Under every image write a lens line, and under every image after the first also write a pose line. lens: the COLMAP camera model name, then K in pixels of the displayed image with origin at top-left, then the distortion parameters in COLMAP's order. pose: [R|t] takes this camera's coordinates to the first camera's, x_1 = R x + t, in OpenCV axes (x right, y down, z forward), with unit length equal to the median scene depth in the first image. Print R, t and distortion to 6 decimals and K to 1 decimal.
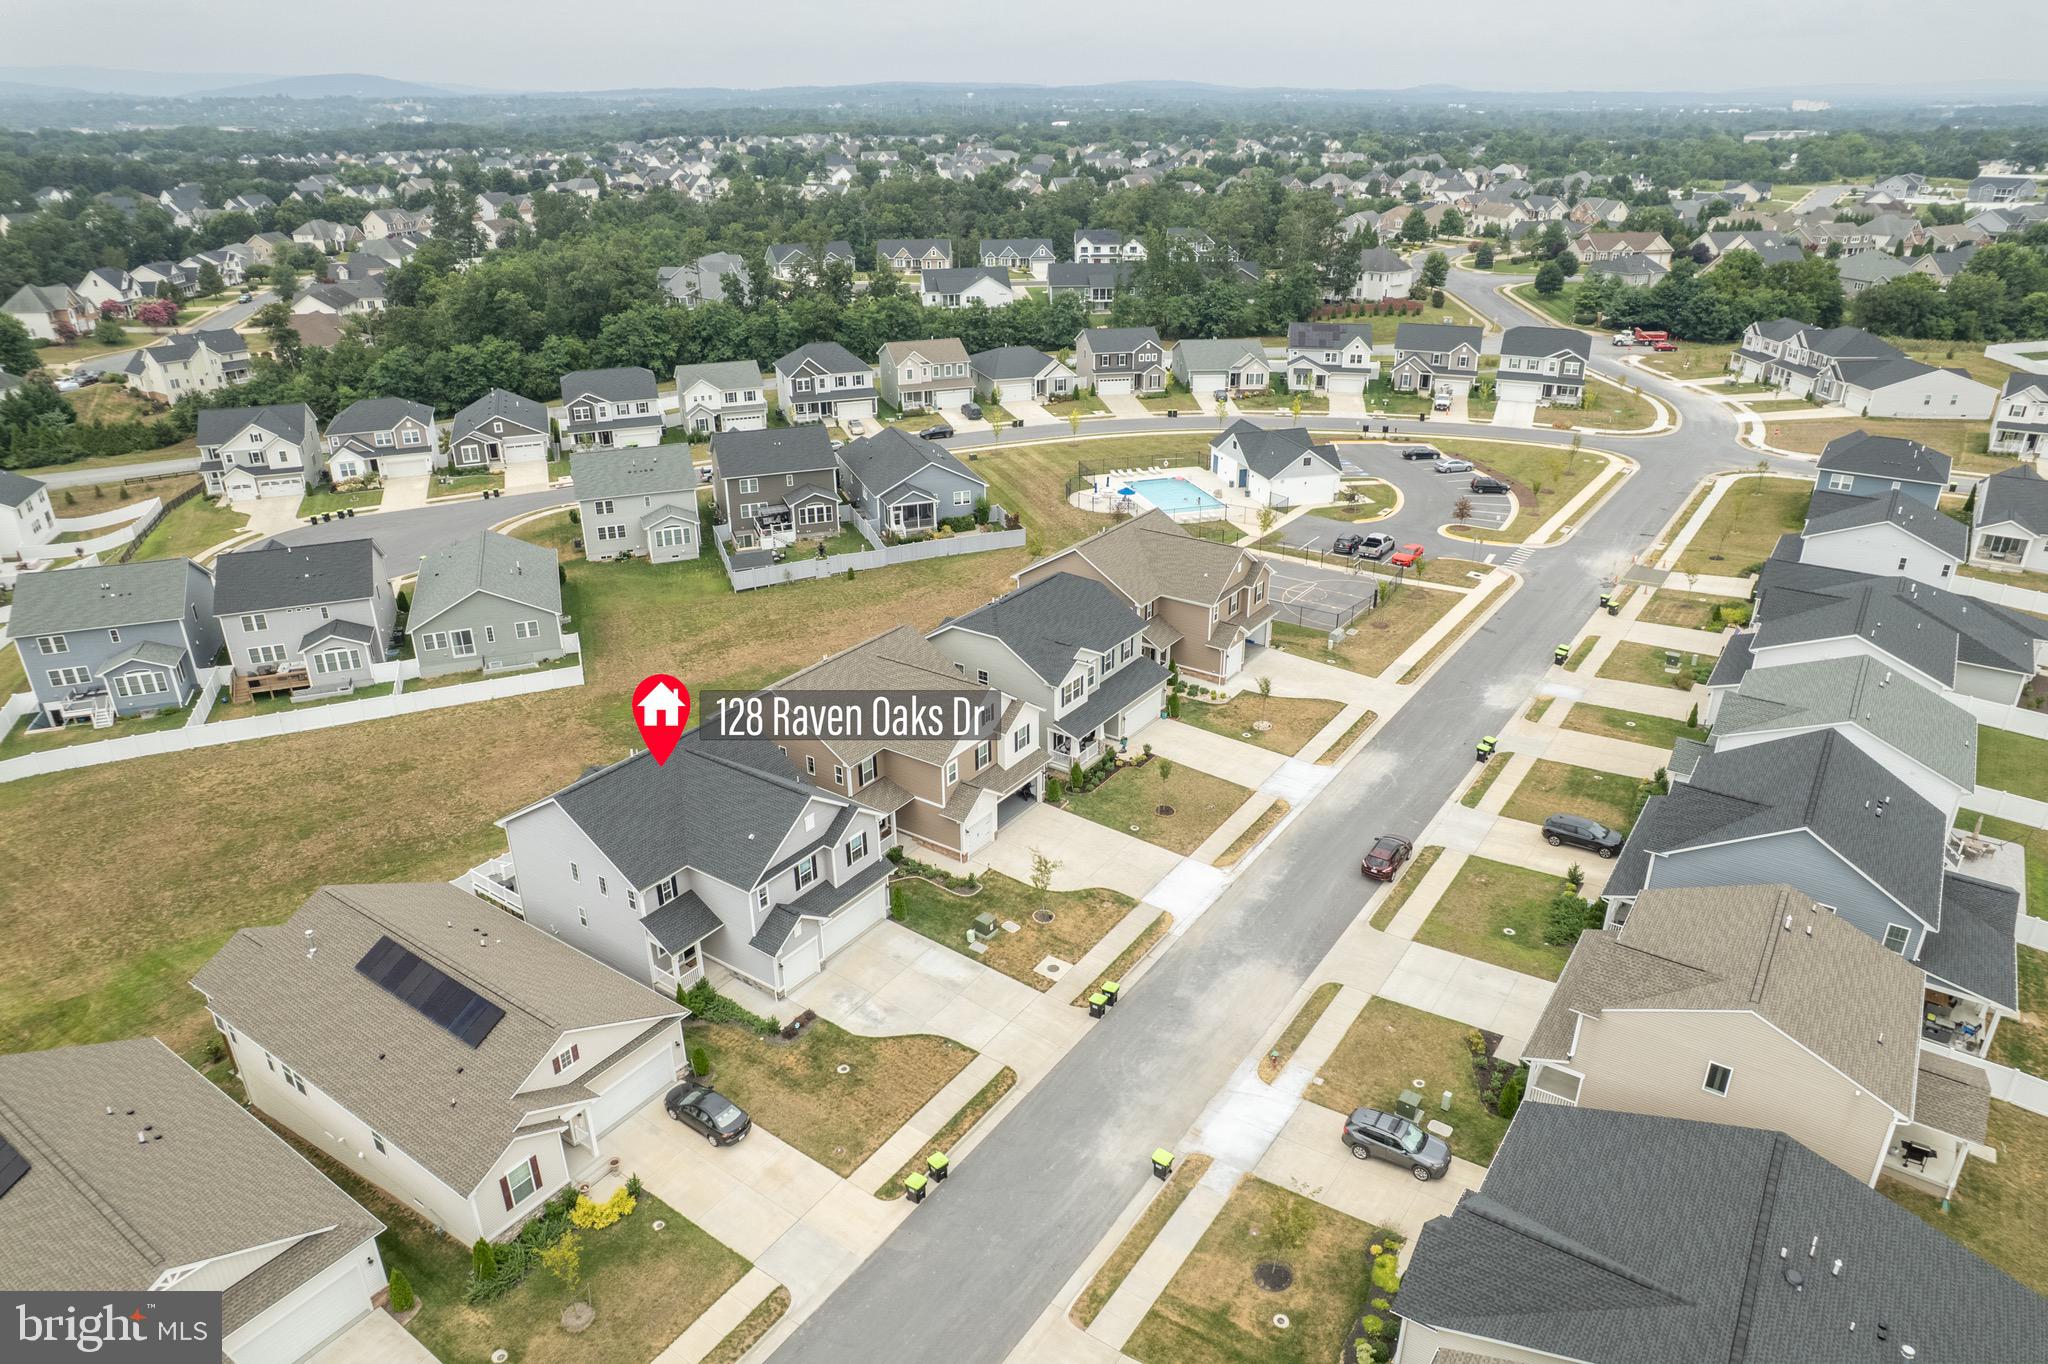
lens RADIAL K [[1318.9, 0, 1024.0], [0, 1318.9, 682.0], [0, 0, 1]] dist [-0.085641, 0.076722]
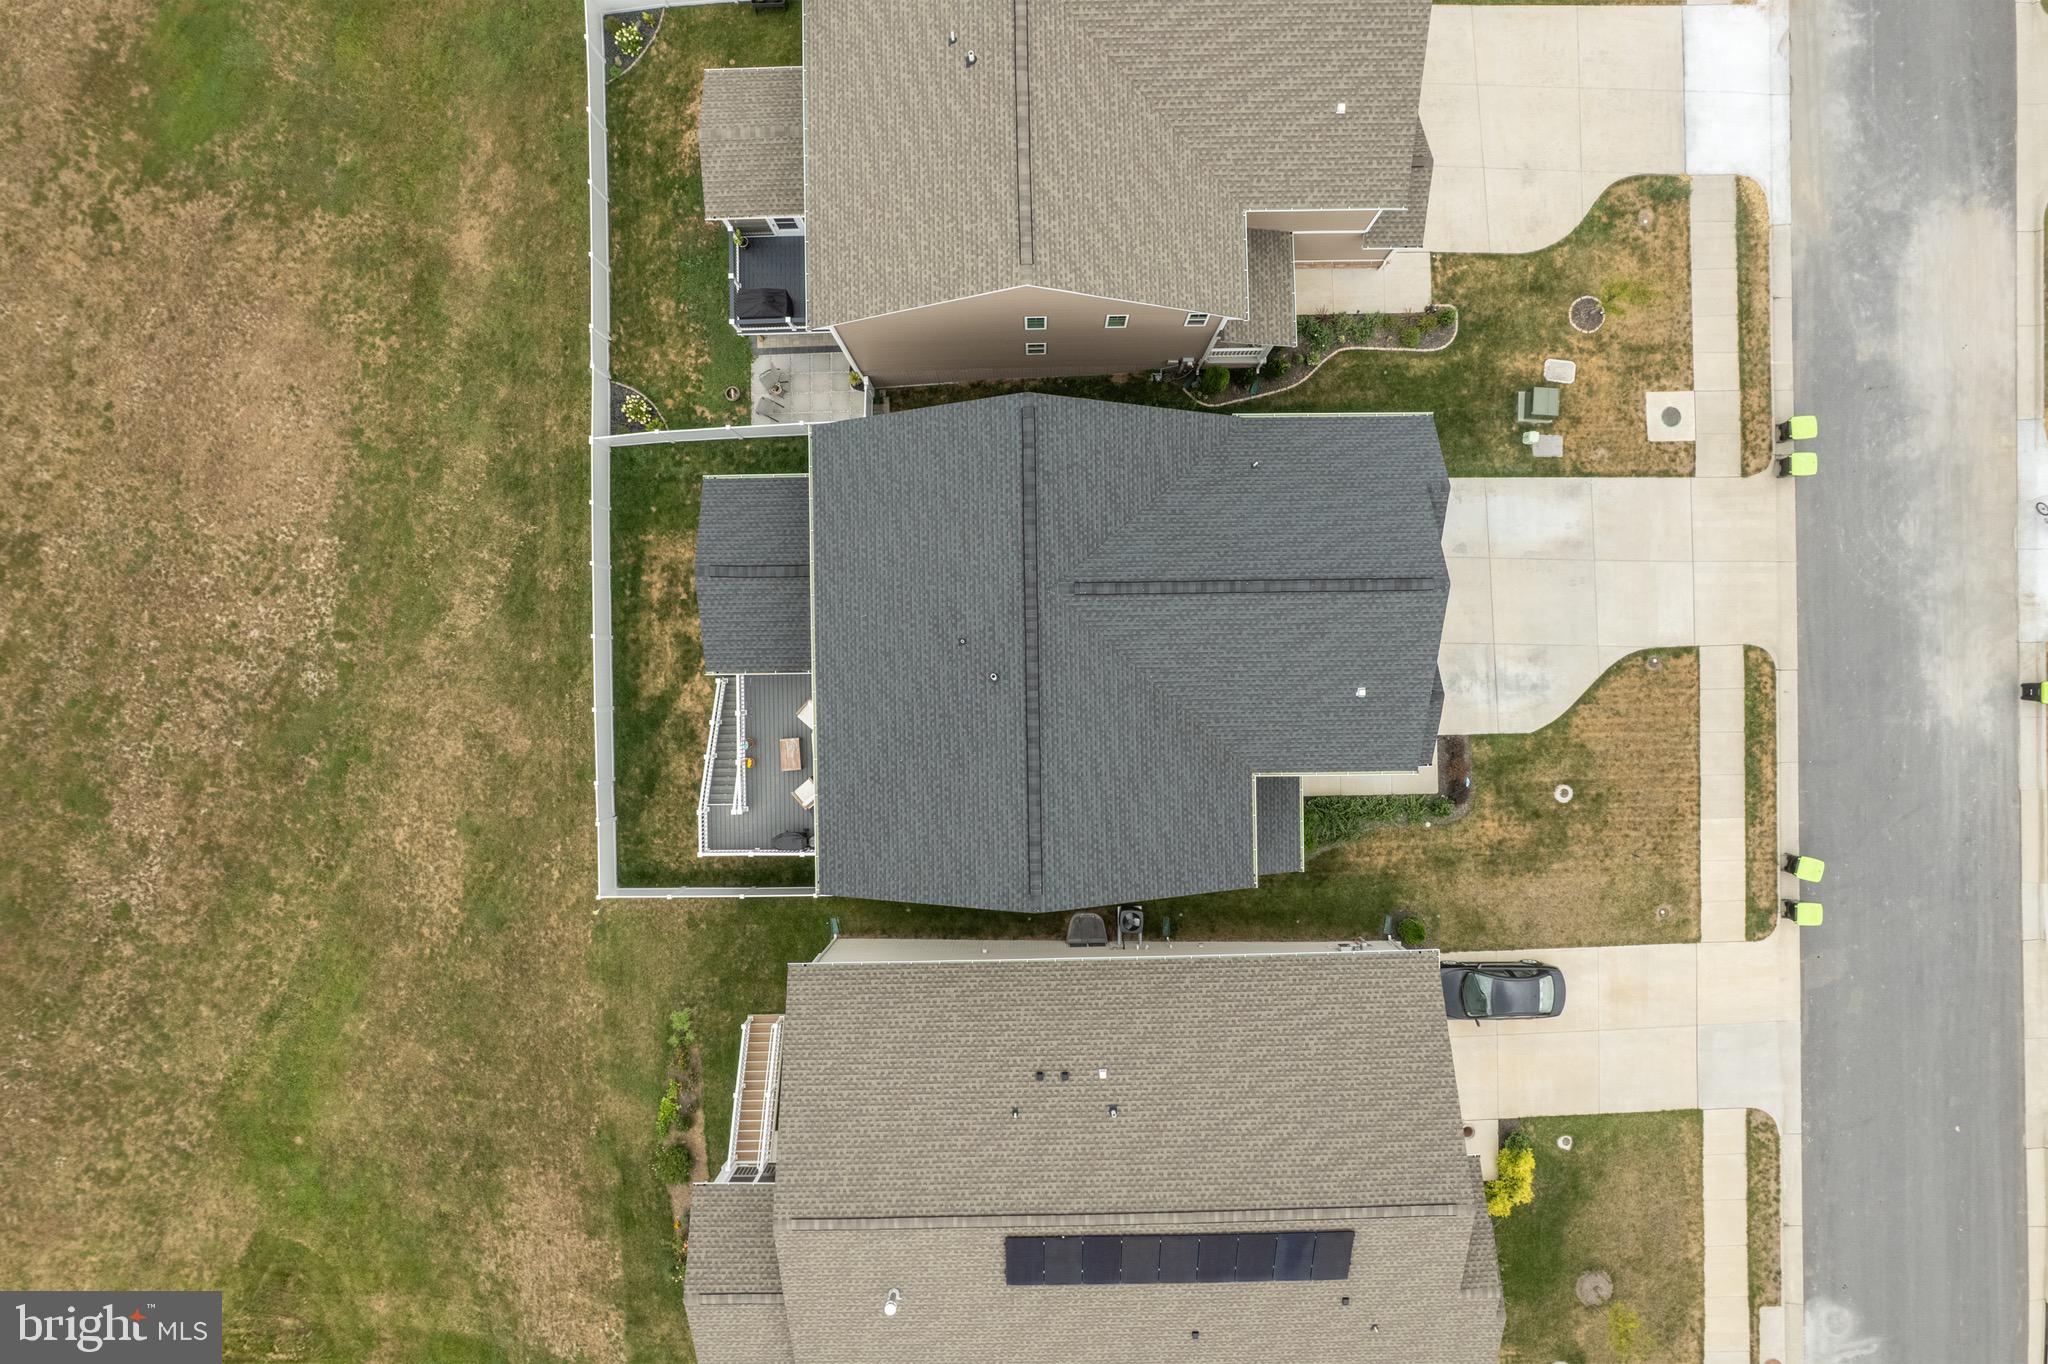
lens RADIAL K [[1318.9, 0, 1024.0], [0, 1318.9, 682.0], [0, 0, 1]] dist [-0.085641, 0.076722]
pose [[0.808810, -0.588037, 0.006203, -0.320181], [0.240256, 0.340049, 0.909199, -0.389574], [-0.536752, -0.733880, 0.416315, 0.869088]]
